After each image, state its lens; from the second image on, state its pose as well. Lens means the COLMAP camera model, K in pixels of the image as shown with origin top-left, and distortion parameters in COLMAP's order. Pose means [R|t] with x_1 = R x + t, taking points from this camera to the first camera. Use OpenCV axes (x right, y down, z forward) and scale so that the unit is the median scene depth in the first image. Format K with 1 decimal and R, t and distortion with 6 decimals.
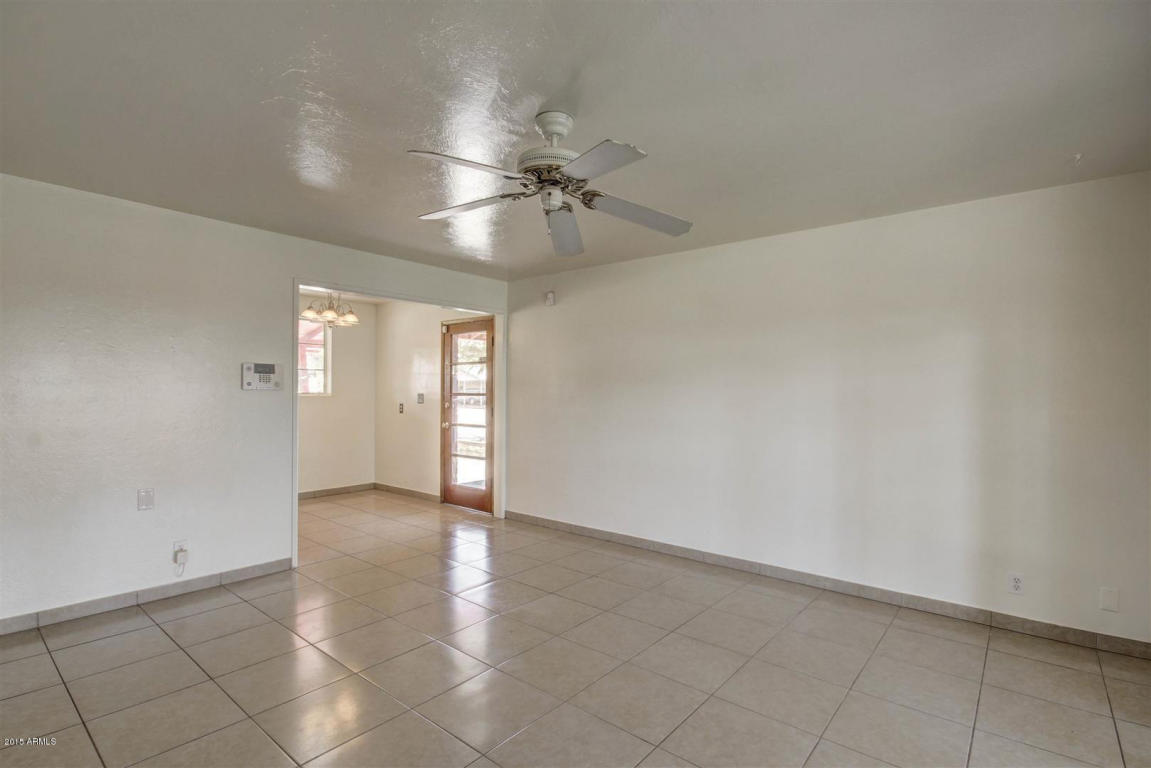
lens RADIAL K [[537.9, 0, 580.0], [0, 537.9, 391.7], [0, 0, 1]] dist [-0.008015, -0.003393]
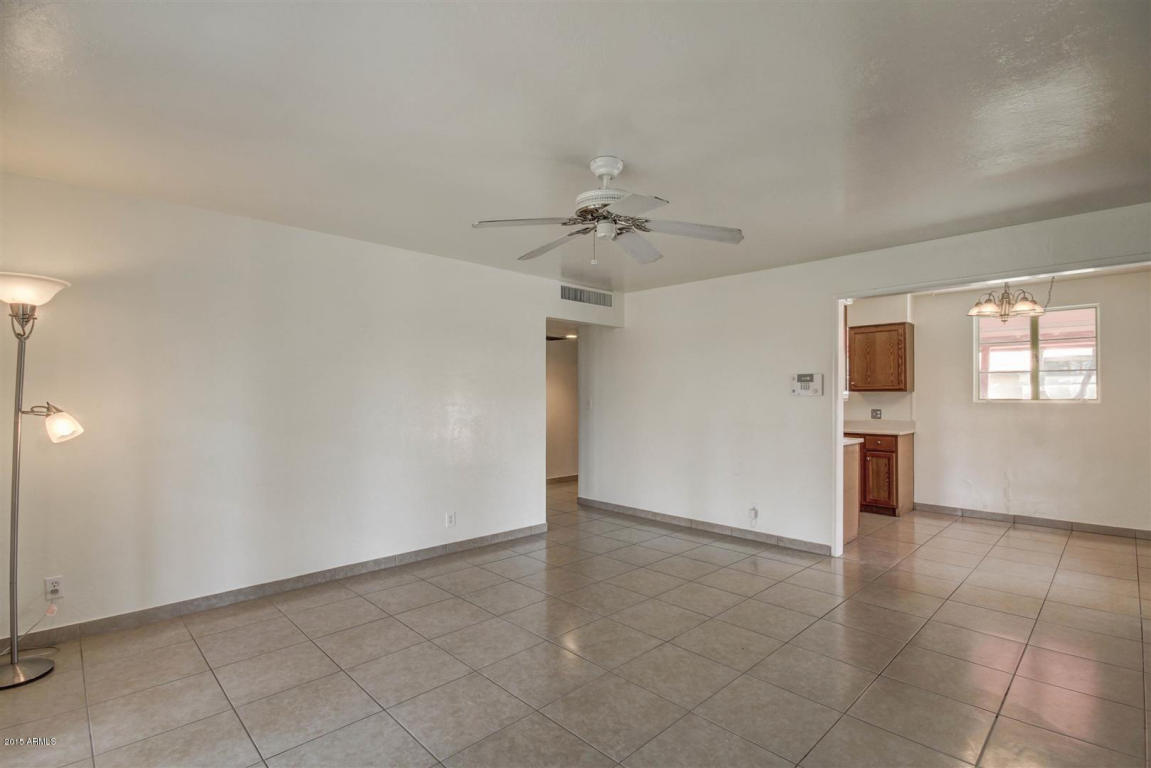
lens RADIAL K [[537.9, 0, 580.4], [0, 537.9, 391.8], [0, 0, 1]] dist [-0.008015, -0.003393]
pose [[-0.102926, -0.015588, -0.994567, 0.643481], [-0.000333, 0.999878, -0.015636, 0.006605], [0.994689, -0.001278, -0.102918, 0.614613]]
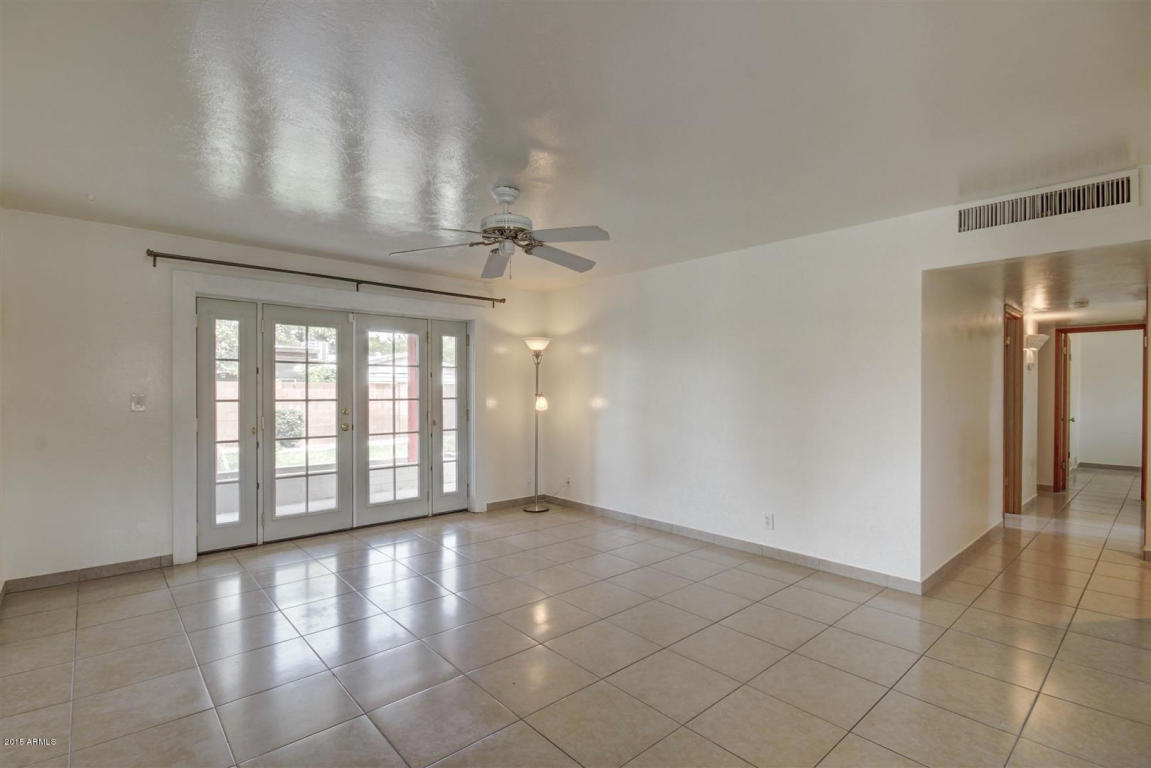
lens RADIAL K [[537.9, 0, 573.9], [0, 537.9, 391.7], [0, 0, 1]] dist [-0.008015, -0.003393]
pose [[-0.988532, -0.011492, 0.150577, -0.246013], [-0.011075, 0.999932, 0.003605, 0.001277], [-0.150608, 0.001896, -0.988592, 1.346161]]
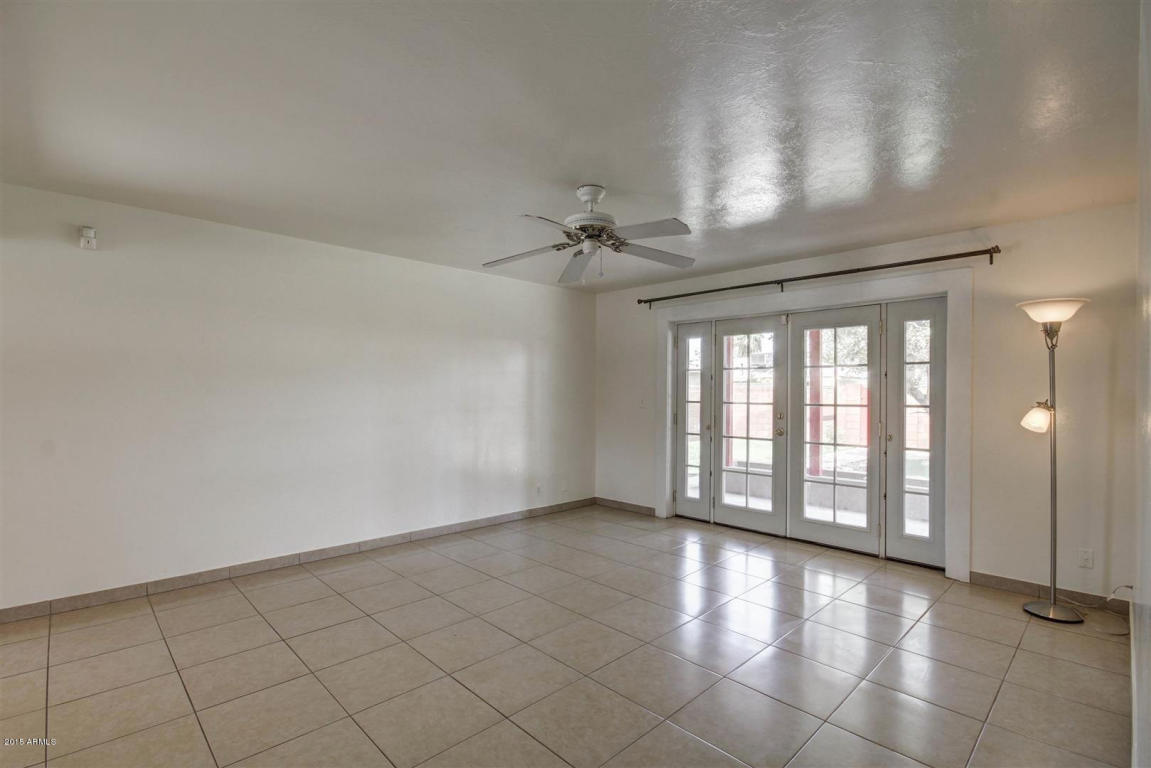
lens RADIAL K [[537.9, 0, 568.7], [0, 537.9, 387.1], [0, 0, 1]] dist [-0.008015, -0.003393]
pose [[0.124387, -0.001482, 0.992233, -0.815412], [-0.005329, 0.999983, 0.002161, -0.007723], [-0.992219, -0.005557, 0.124377, 0.509987]]
